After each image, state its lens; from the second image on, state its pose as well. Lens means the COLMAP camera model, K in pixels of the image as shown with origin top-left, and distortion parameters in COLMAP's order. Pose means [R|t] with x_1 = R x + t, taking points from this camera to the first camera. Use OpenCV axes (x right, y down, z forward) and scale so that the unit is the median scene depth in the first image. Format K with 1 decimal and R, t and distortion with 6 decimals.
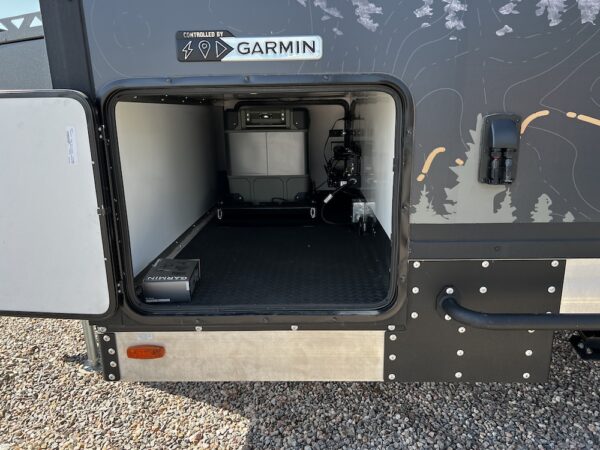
lens RADIAL K [[454.6, 0, 302.2], [0, 454.6, 227.5], [0, 0, 1]] dist [0.054926, -0.065604]
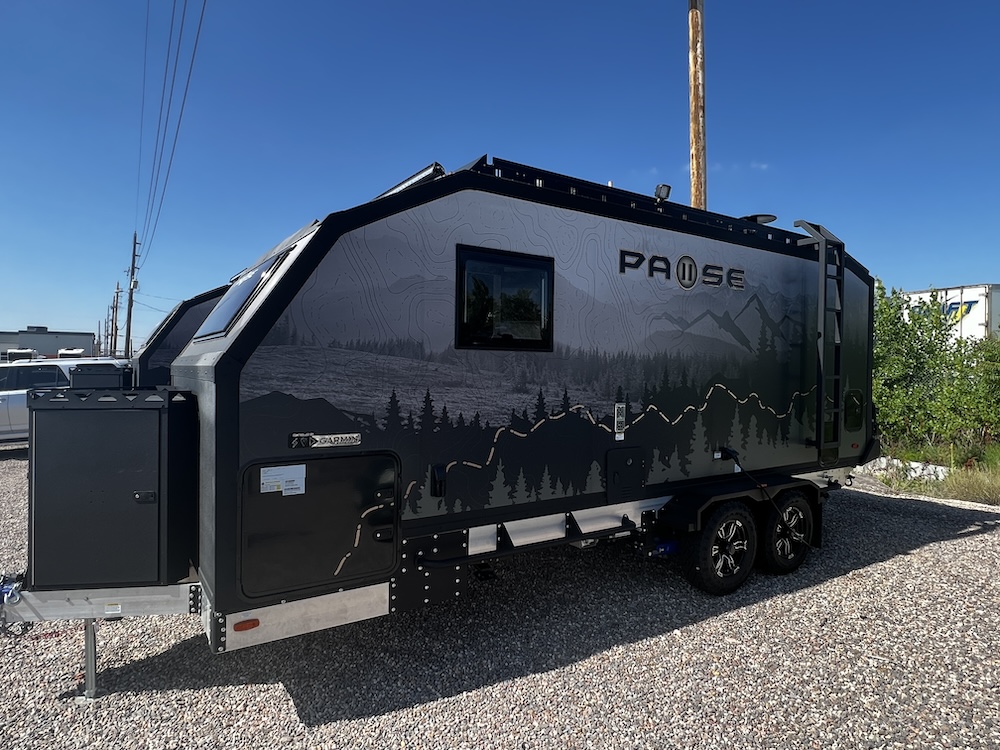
lens RADIAL K [[583.2, 0, 500.0], [0, 583.2, 375.0], [0, 0, 1]] dist [0.001575, -0.000636]
pose [[0.814754, 0.024851, 0.579274, -0.846408], [0.117151, 0.971419, -0.206448, -0.045587], [-0.567848, 0.236067, 0.788556, -1.308137]]
